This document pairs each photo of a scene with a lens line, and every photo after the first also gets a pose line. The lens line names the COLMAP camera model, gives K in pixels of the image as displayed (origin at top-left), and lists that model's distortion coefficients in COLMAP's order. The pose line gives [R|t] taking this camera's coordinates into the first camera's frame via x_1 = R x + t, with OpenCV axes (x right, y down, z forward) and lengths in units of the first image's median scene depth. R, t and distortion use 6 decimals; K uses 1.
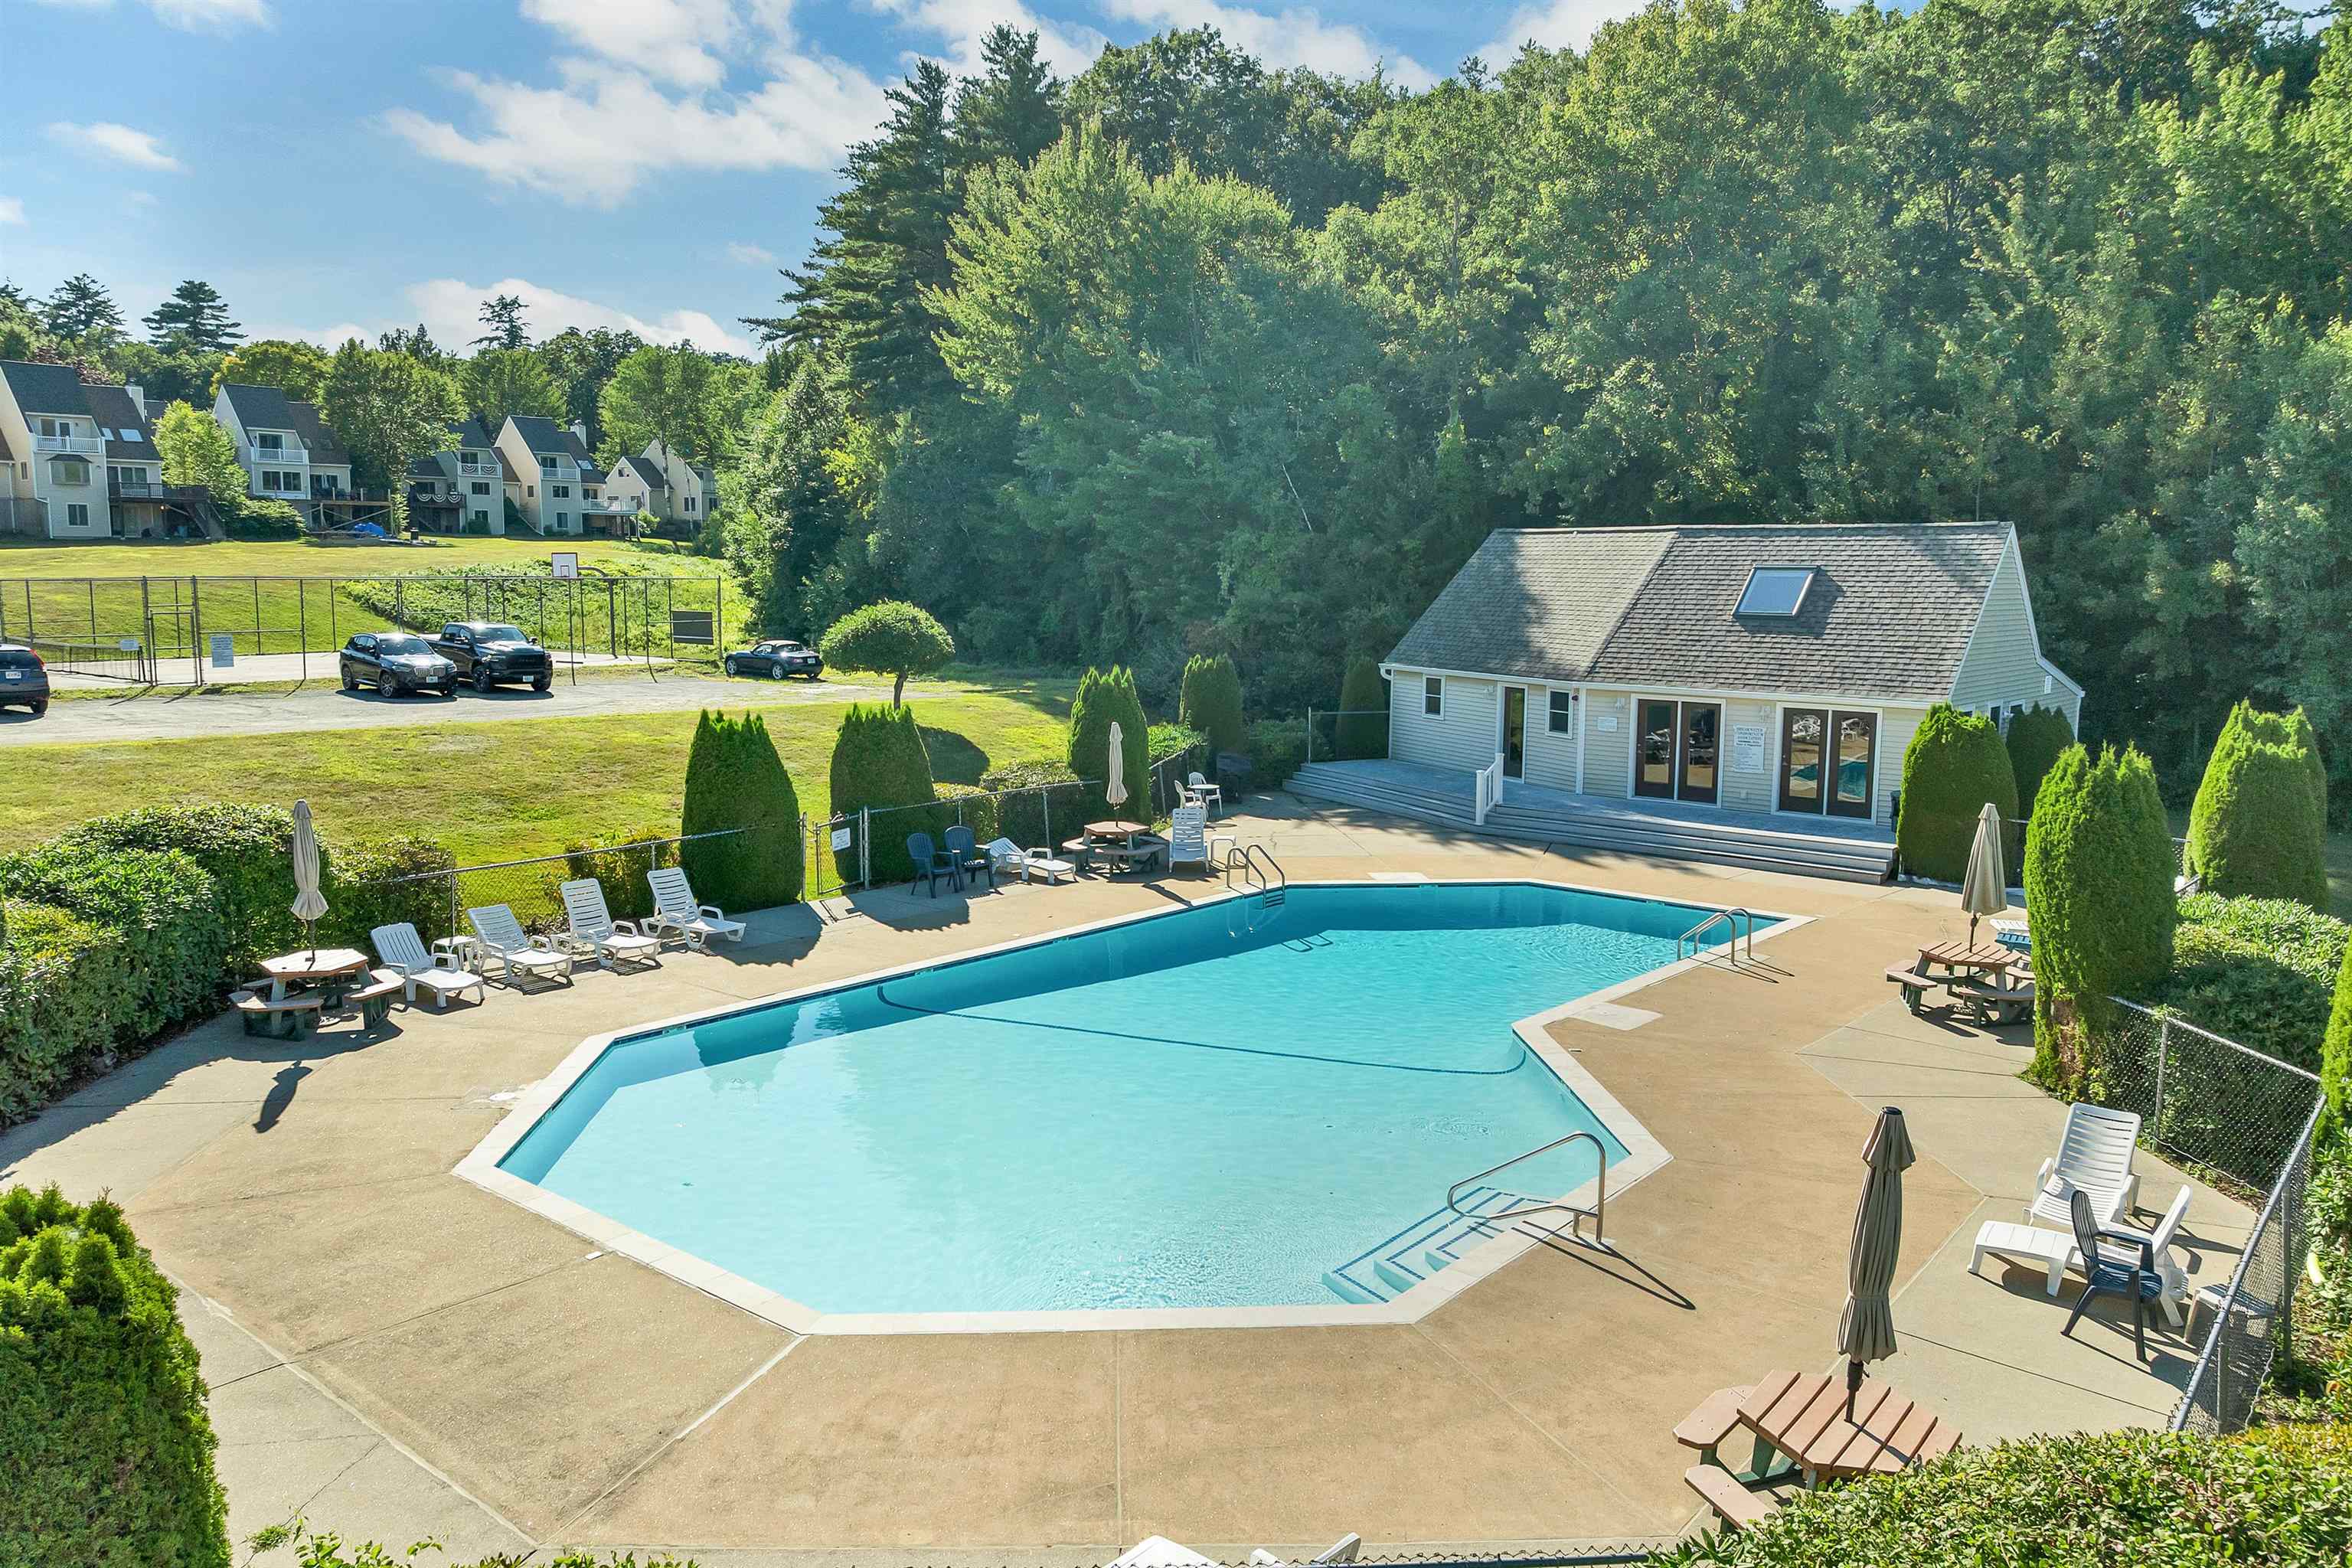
lens RADIAL K [[1682.2, 0, 1175.5], [0, 1682.2, 823.6], [0, 0, 1]] dist [-0.067590, 0.043095]
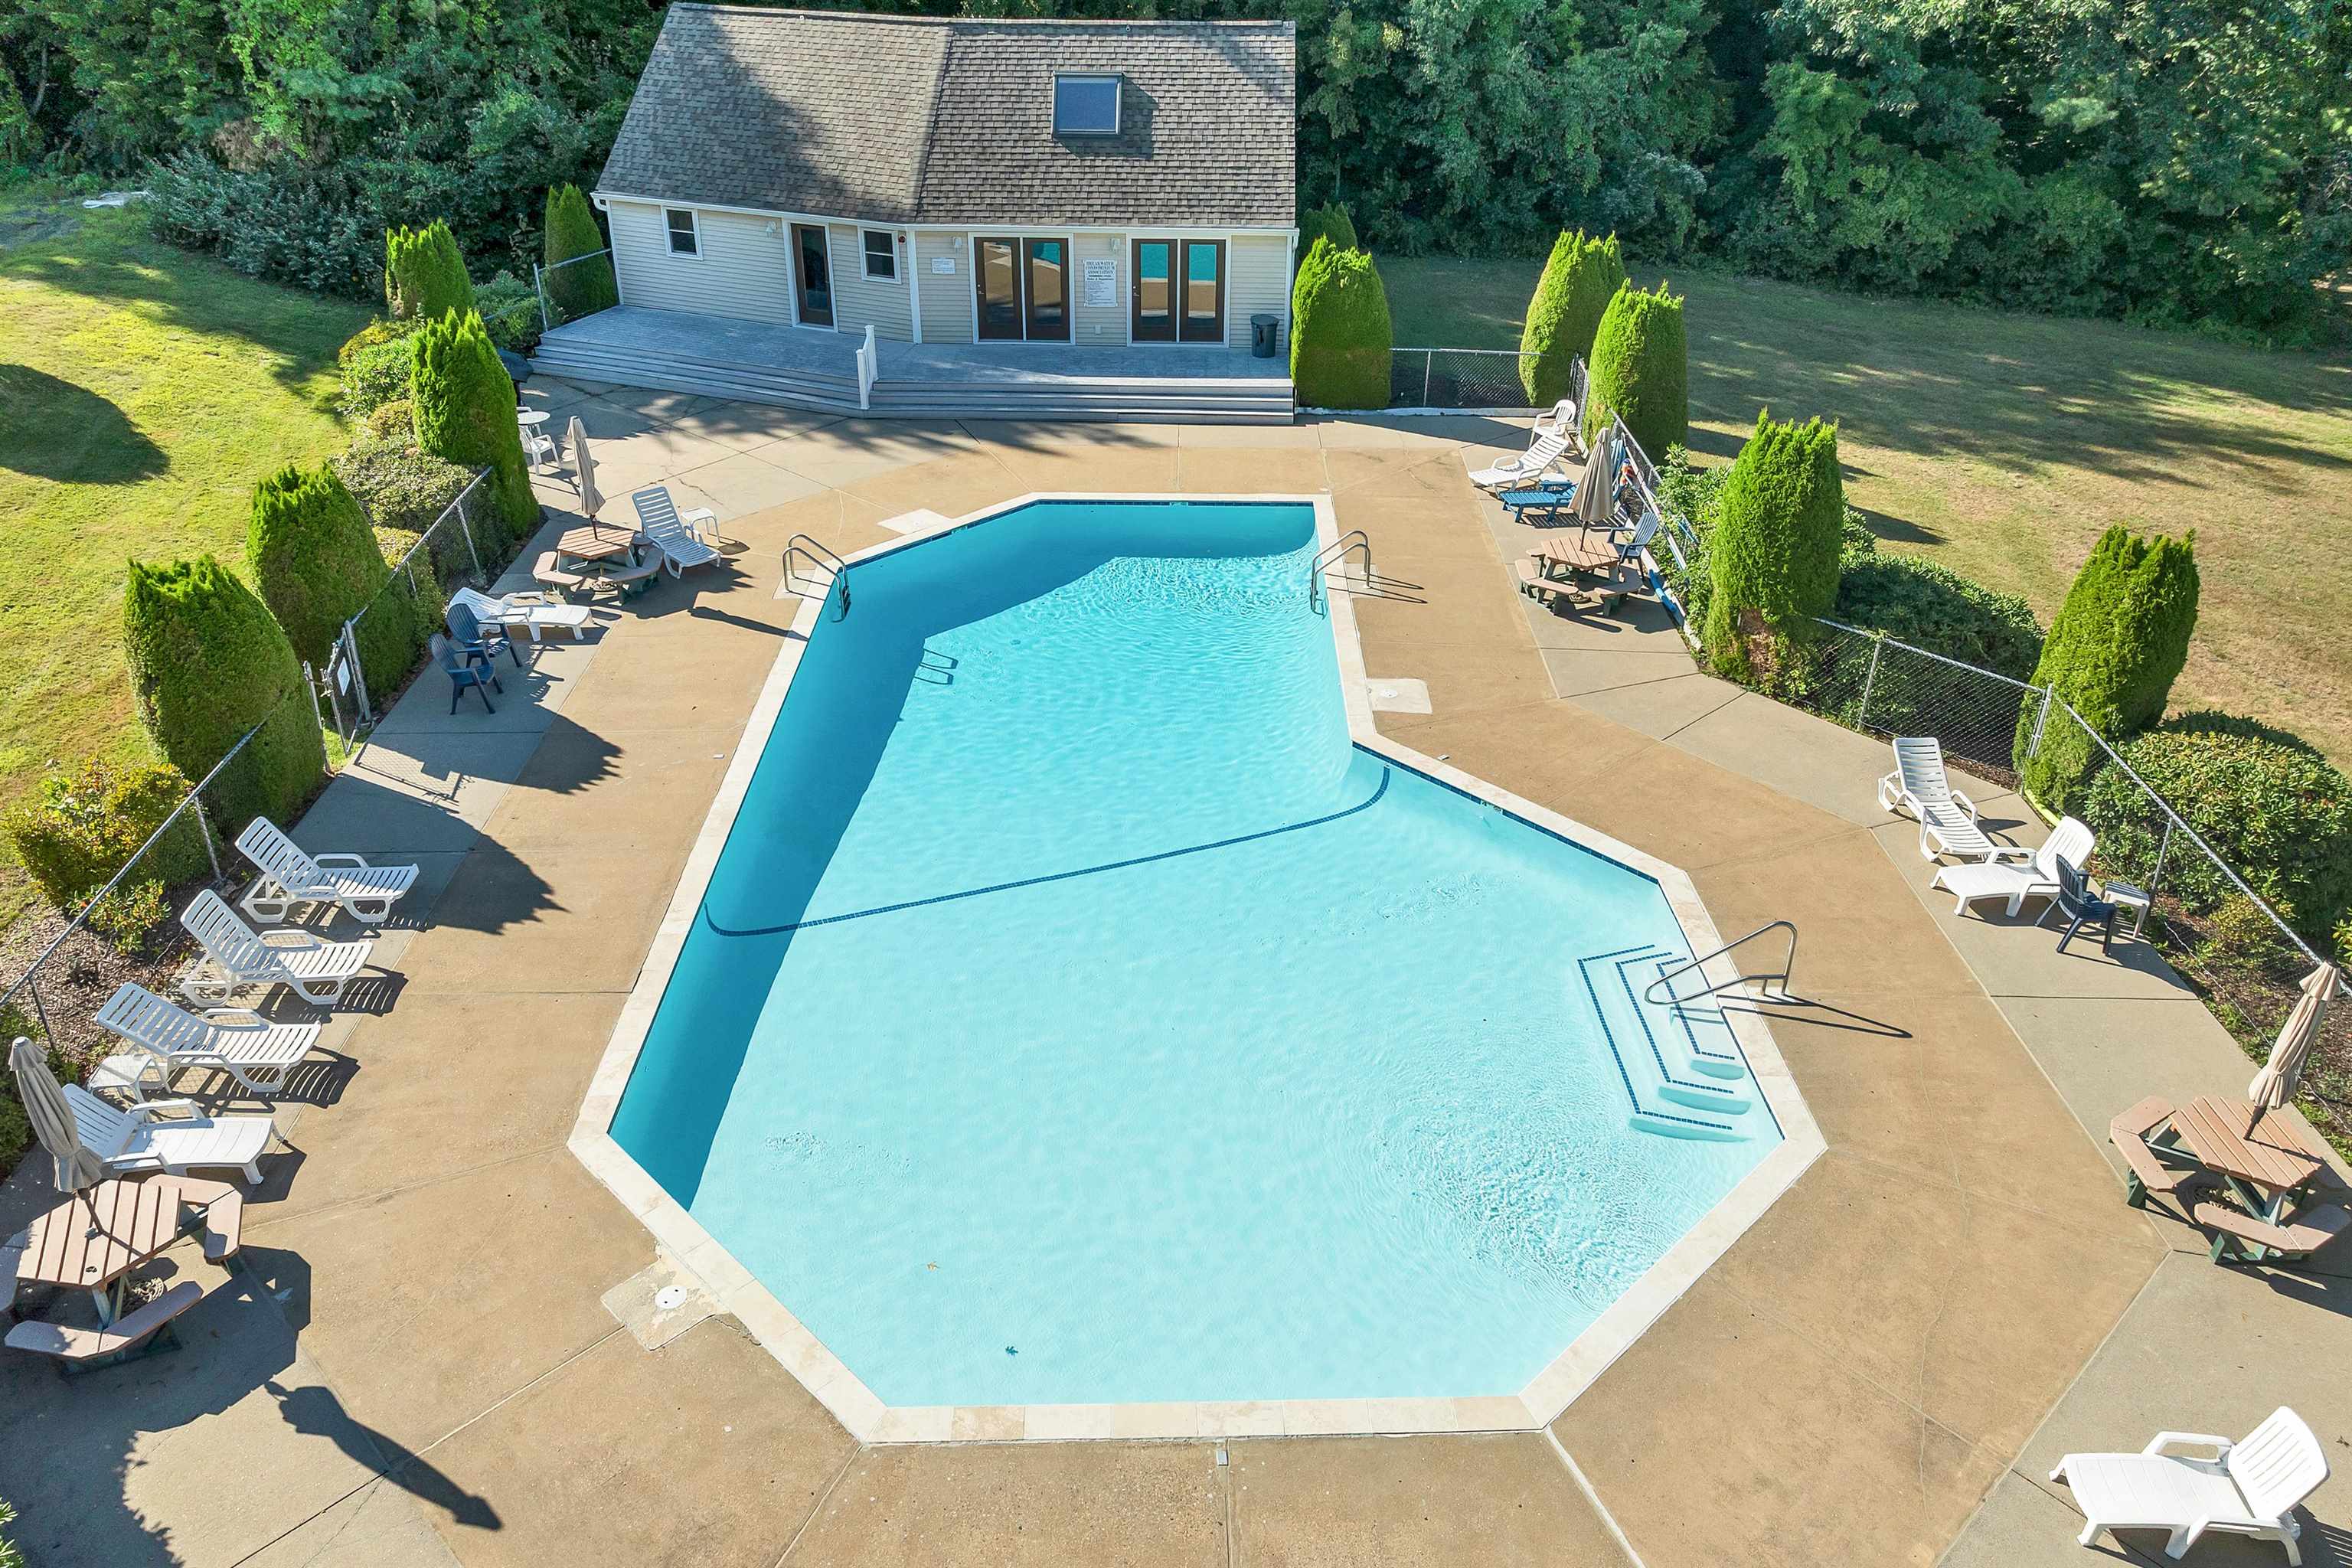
lens RADIAL K [[1706.3, 0, 1176.0], [0, 1706.3, 784.0], [0, 0, 1]] dist [-0.026478, -0.001793]
pose [[0.754317, -0.324487, 0.570713, -0.292963], [0.091159, 0.912662, 0.398420, -0.169111], [-0.650150, -0.248509, 0.718016, 0.164735]]
